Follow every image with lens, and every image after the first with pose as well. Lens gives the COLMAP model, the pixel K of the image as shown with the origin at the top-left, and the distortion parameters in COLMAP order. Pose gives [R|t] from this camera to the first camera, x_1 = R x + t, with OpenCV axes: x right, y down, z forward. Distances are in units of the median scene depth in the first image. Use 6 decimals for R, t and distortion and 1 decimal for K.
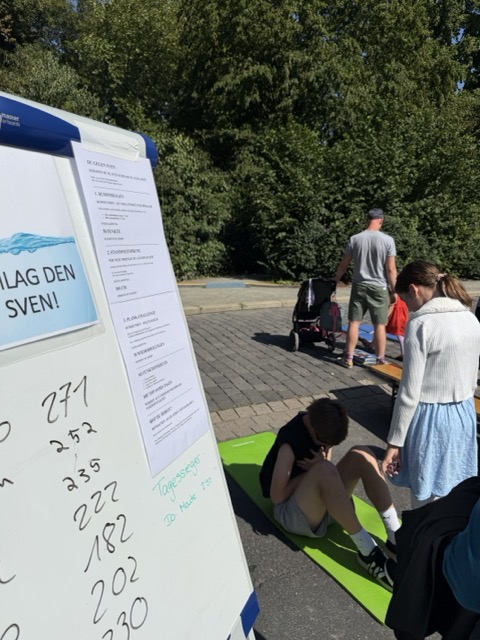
lens RADIAL K [[447.8, 0, 240.5], [0, 447.8, 332.7], [0, 0, 1]] dist [-0.010339, -0.007091]
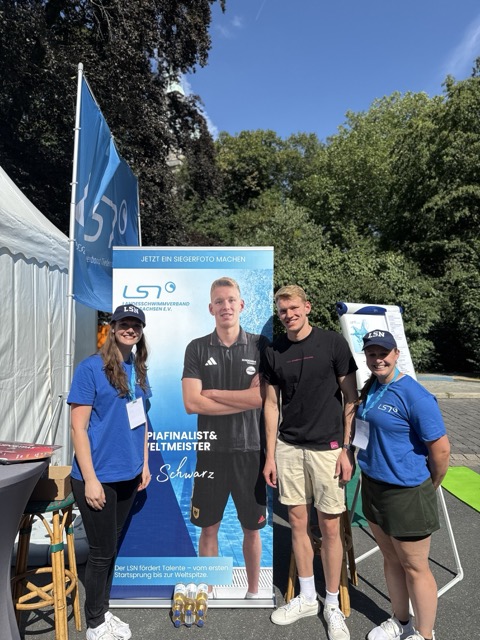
lens RADIAL K [[448.9, 0, 240.0], [0, 448.9, 320.0], [0, 0, 1]] dist [0.138990, -0.224549]
pose [[0.904665, -0.010794, -0.425988, 0.011667], [-0.094030, 0.969980, -0.224269, 0.036875], [0.415621, 0.242944, 0.876492, -0.162796]]
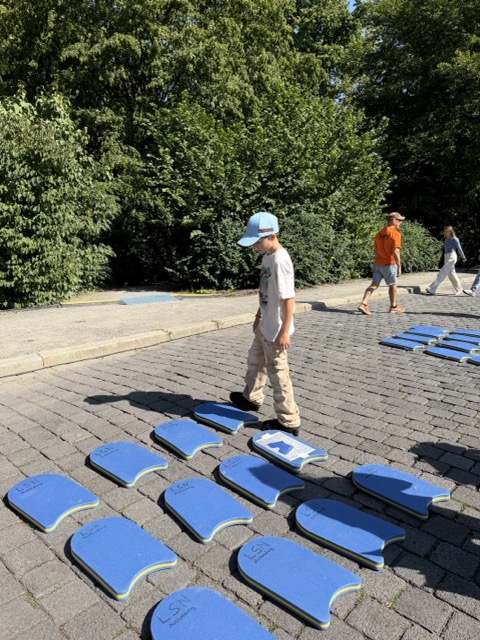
lens RADIAL K [[447.8, 0, 240.5], [0, 447.8, 332.7], [0, 0, 1]] dist [-0.010339, -0.007091]
pose [[0.916814, -0.092500, 0.388453, -0.130040], [0.103489, 0.994603, -0.007414, -0.020069], [-0.385671, 0.046998, 0.921439, 0.179518]]
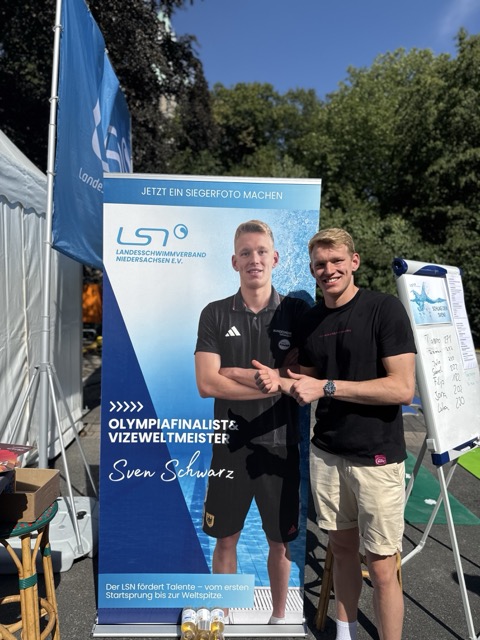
lens RADIAL K [[450.9, 0, 240.0], [0, 450.9, 320.0], [0, 0, 1]] dist [0.098442, -0.126621]
pose [[0.915797, 0.045041, -0.399107, -0.017873], [-0.114207, 0.981876, -0.151252, 0.031128], [0.385061, 0.184097, 0.904343, -0.131677]]
